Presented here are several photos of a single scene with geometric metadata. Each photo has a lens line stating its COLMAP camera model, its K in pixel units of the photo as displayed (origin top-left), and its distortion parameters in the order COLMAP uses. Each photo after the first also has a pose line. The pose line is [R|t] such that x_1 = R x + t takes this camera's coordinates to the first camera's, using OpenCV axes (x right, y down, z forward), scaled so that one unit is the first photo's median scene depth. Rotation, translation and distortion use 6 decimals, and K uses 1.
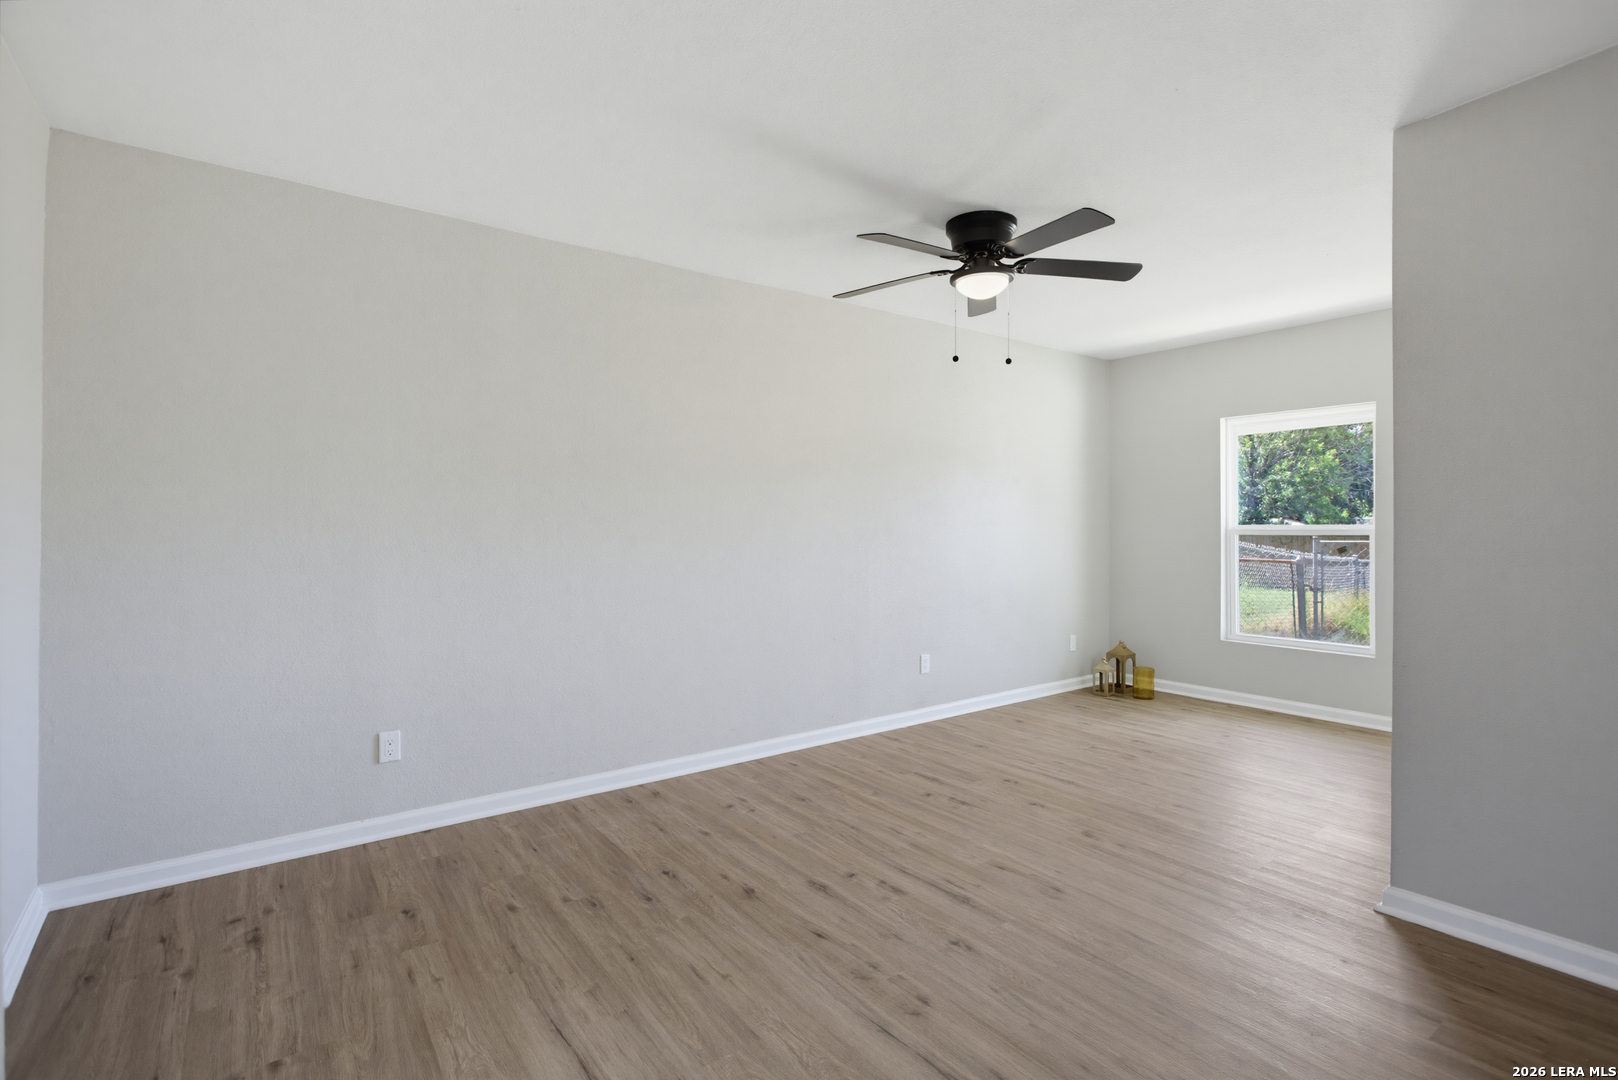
lens RADIAL K [[761.0, 0, 813.4], [0, 761.0, 520.1], [0, 0, 1]] dist [-0.001349, -0.000738]
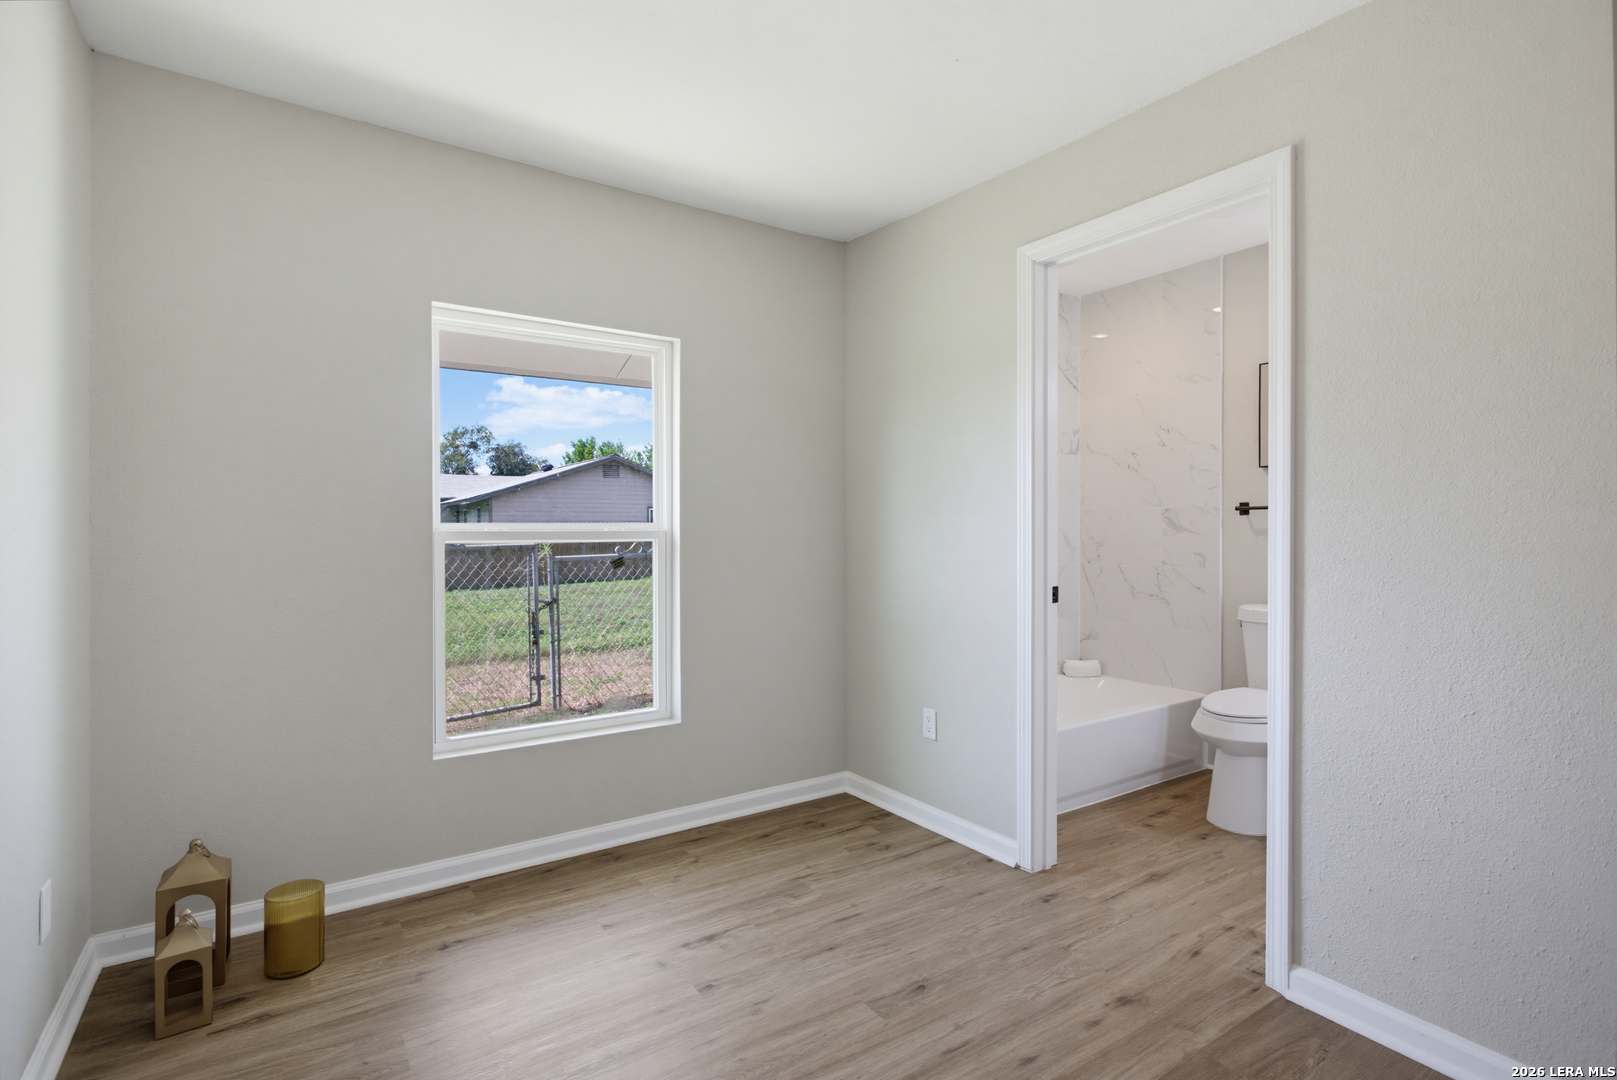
lens RADIAL K [[805.7, 0, 833.4], [0, 805.7, 537.7], [0, 0, 1]] dist [0.001150, 0.000616]
pose [[0.034248, -0.009139, 0.999372, 0.038027], [-0.008746, 0.999917, 0.009444, 0.008033], [-0.999375, -0.009064, 0.034165, 0.769424]]
